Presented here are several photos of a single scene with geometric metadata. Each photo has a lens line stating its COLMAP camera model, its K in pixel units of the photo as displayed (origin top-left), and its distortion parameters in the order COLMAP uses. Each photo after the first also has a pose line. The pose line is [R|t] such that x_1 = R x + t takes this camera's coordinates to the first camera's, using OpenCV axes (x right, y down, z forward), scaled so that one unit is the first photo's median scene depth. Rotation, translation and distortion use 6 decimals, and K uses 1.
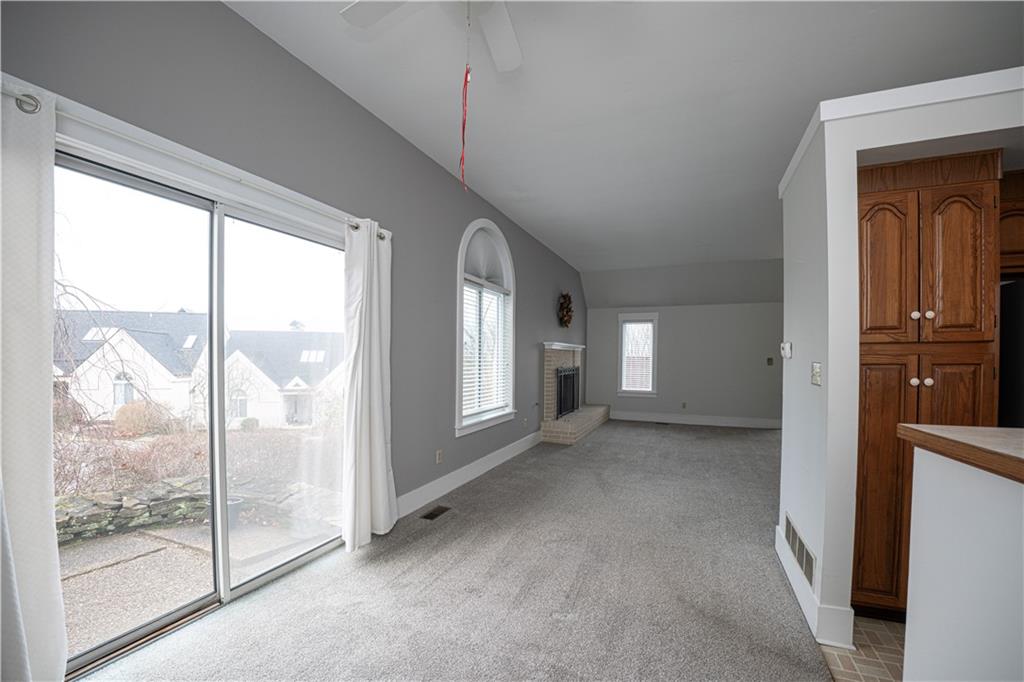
lens RADIAL K [[433.2, 0, 518.8], [0, 433.2, 362.0], [0, 0, 1]] dist [-0.028841, -0.001324]
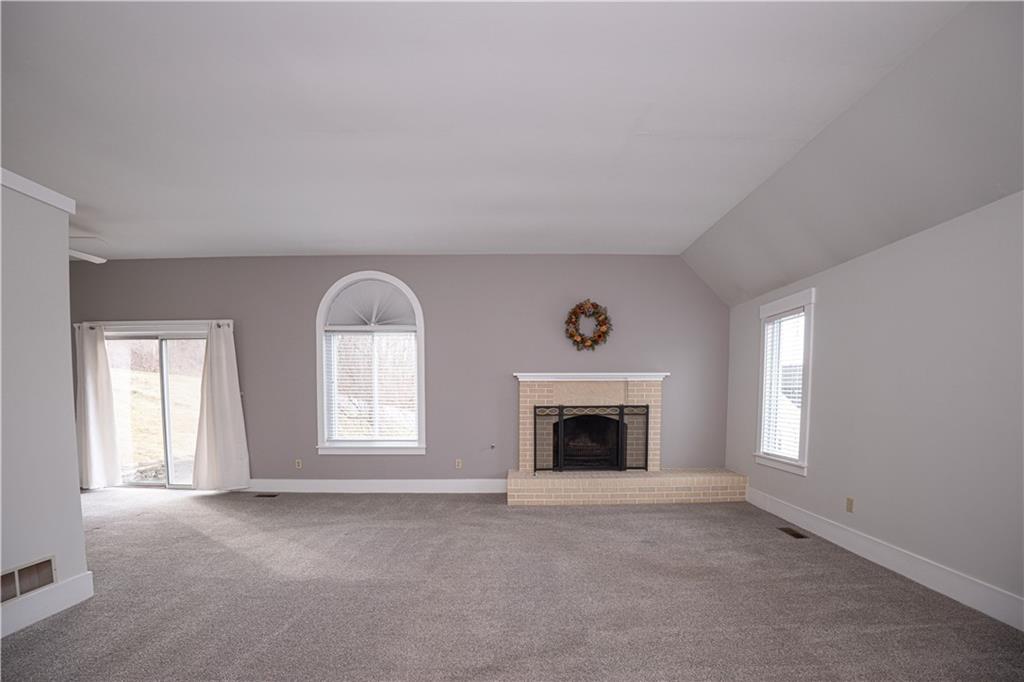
lens RADIAL K [[433.2, 0, 509.5], [0, 433.2, 416.8], [0, 0, 1]] dist [-0.028841, -0.001324]
pose [[0.338652, 0.039034, -0.940102, 0.984488], [-0.003673, 0.999186, 0.040164, 0.004090], [0.940905, -0.010148, 0.338520, 0.849037]]
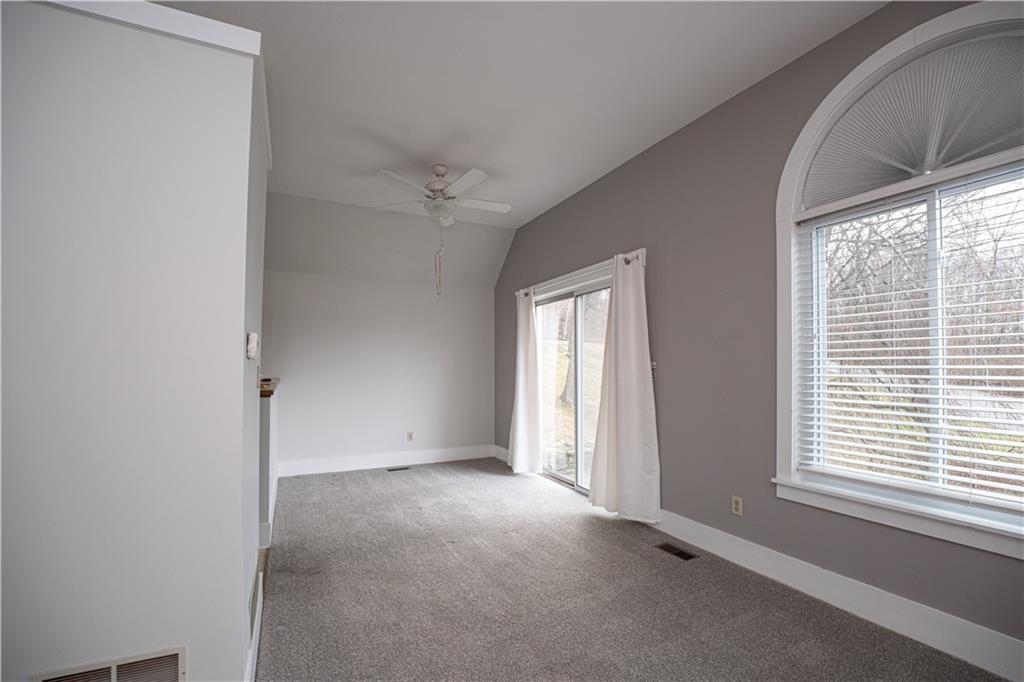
lens RADIAL K [[433.2, 0, 518.5], [0, 433.2, 366.3], [0, 0, 1]] dist [-0.028841, -0.001324]
pose [[-0.662503, -0.008904, -0.749006, 0.414781], [-0.006471, 0.999960, -0.006163, -0.000686], [0.749031, 0.000764, -0.662534, 0.864254]]
